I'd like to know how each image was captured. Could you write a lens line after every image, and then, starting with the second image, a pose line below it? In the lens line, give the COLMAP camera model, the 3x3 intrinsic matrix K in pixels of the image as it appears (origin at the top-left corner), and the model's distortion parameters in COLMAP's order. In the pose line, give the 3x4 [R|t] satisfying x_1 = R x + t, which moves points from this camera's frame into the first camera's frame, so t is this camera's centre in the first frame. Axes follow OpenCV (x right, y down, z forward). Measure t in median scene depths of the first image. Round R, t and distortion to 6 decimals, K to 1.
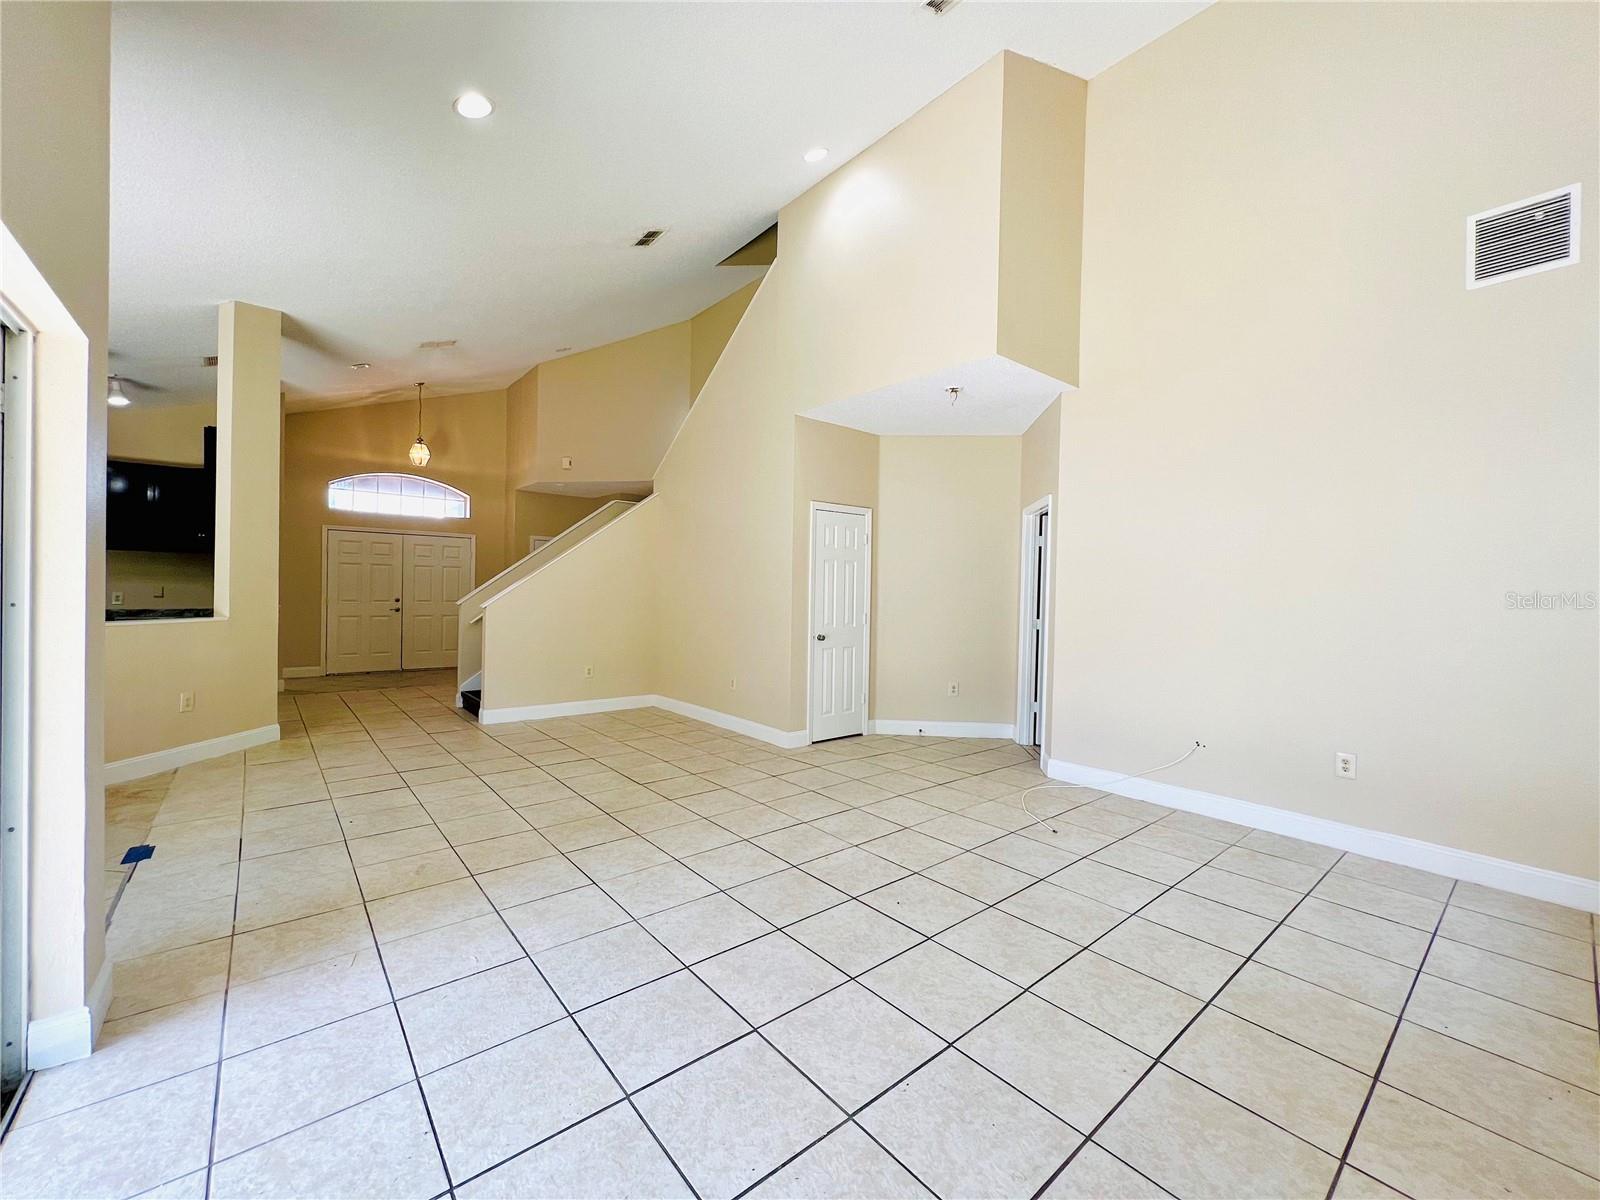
lens RADIAL K [[643.3, 0, 800.0], [0, 643.3, 600.0], [0, 0, 1]] dist [-0.001884, -0.000124]
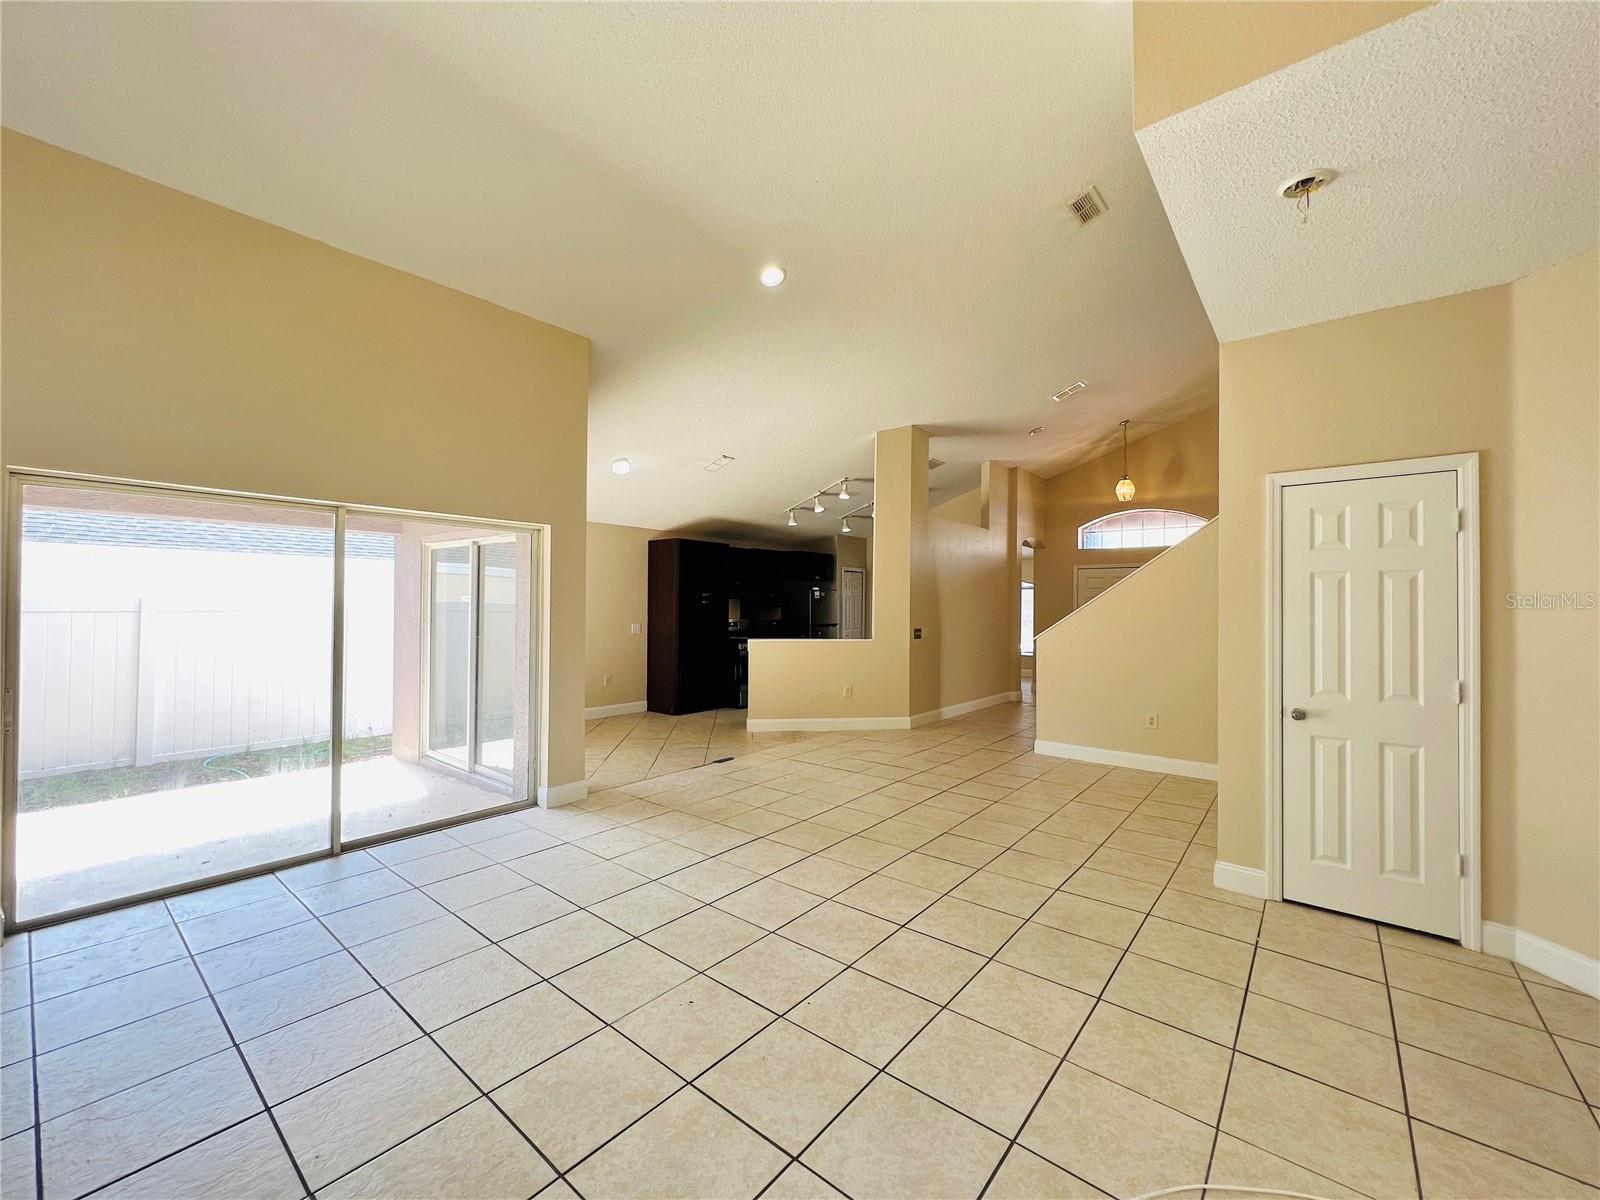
lens RADIAL K [[643.3, 0, 800.0], [0, 643.3, 600.0], [0, 0, 1]] dist [-0.001884, -0.000124]
pose [[0.188983, -0.025246, -0.981656, 0.602498], [-0.020172, 0.999359, -0.029585, -0.017970], [0.981773, 0.025393, 0.188352, 0.575004]]
